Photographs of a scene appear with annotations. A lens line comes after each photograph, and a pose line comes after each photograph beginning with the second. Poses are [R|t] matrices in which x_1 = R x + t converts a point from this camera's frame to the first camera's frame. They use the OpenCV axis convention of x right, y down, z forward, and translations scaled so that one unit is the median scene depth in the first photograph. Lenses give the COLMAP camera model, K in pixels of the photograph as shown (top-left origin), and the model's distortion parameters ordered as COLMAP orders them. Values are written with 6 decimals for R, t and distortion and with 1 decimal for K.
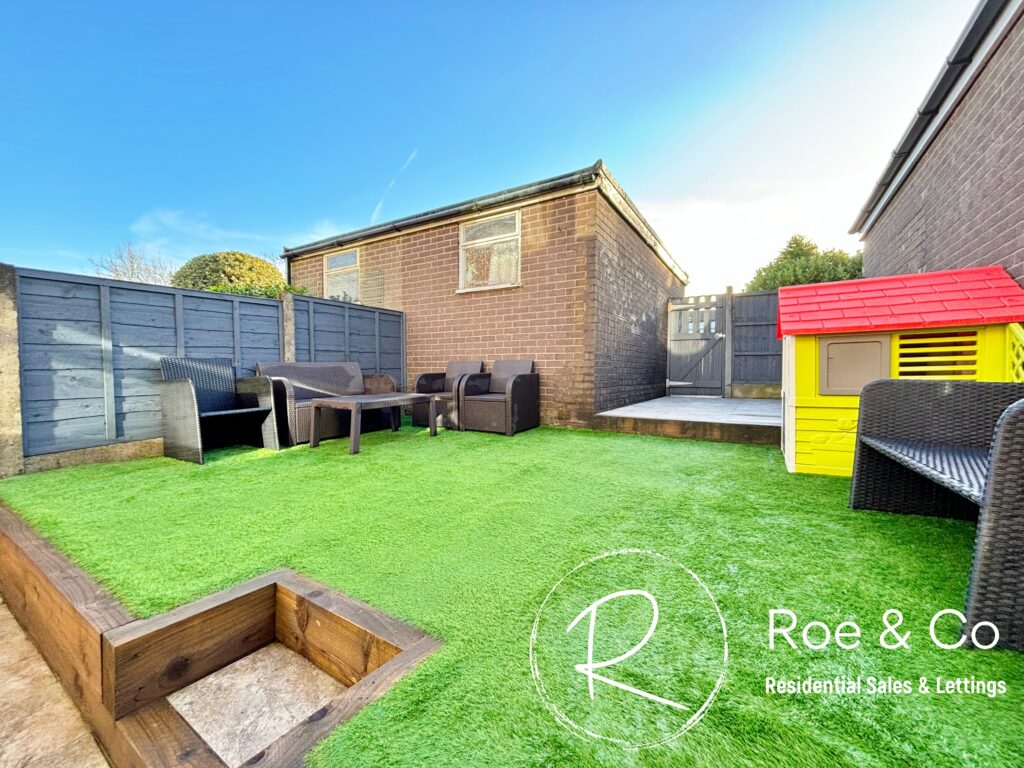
lens RADIAL K [[411.2, 0, 512.7], [0, 411.2, 386.7], [0, 0, 1]] dist [0.035082, -0.000060]
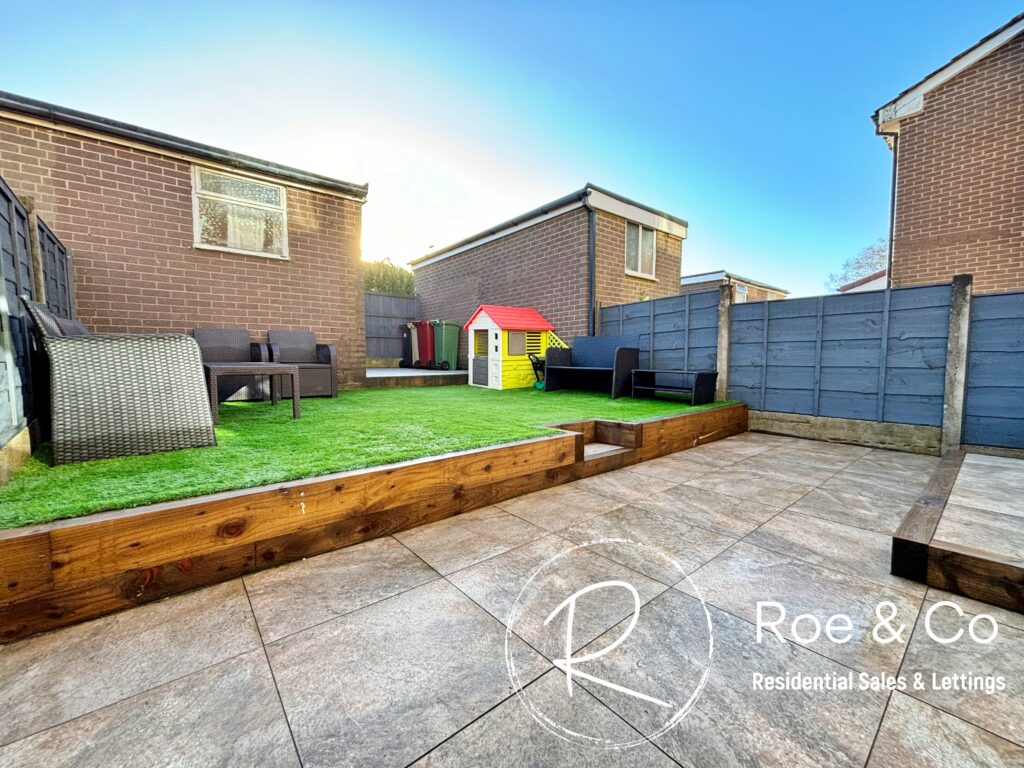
lens RADIAL K [[413.1, 0, 512.0], [0, 413.1, 384.0], [0, 0, 1]] dist [-0.001790, -0.000203]
pose [[0.315121, -0.064344, 0.946868, -0.830918], [0.035297, 0.997803, 0.056059, 0.030597], [-0.948395, 0.015756, 0.316700, 0.137946]]
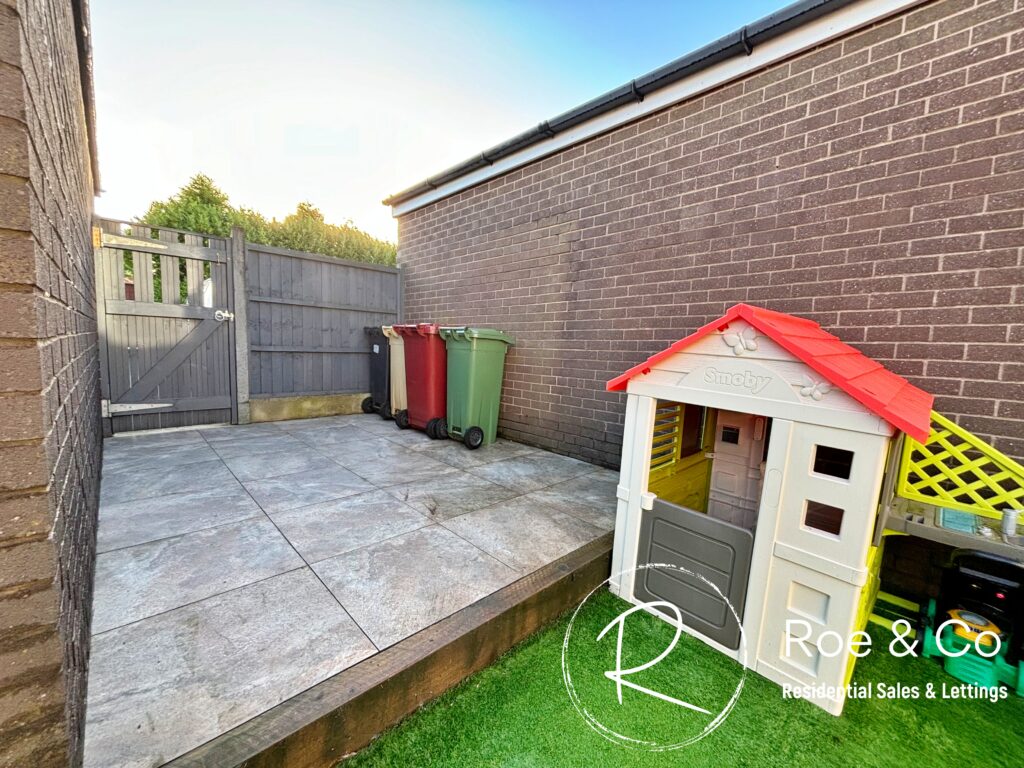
lens RADIAL K [[413.1, 0, 512.0], [0, 413.1, 384.0], [0, 0, 1]] dist [-0.001790, -0.000203]
pose [[0.245757, -0.088927, 0.965244, 0.086576], [-0.003258, 0.995702, 0.092563, -0.123818], [-0.969326, -0.025892, 0.244411, 0.734362]]
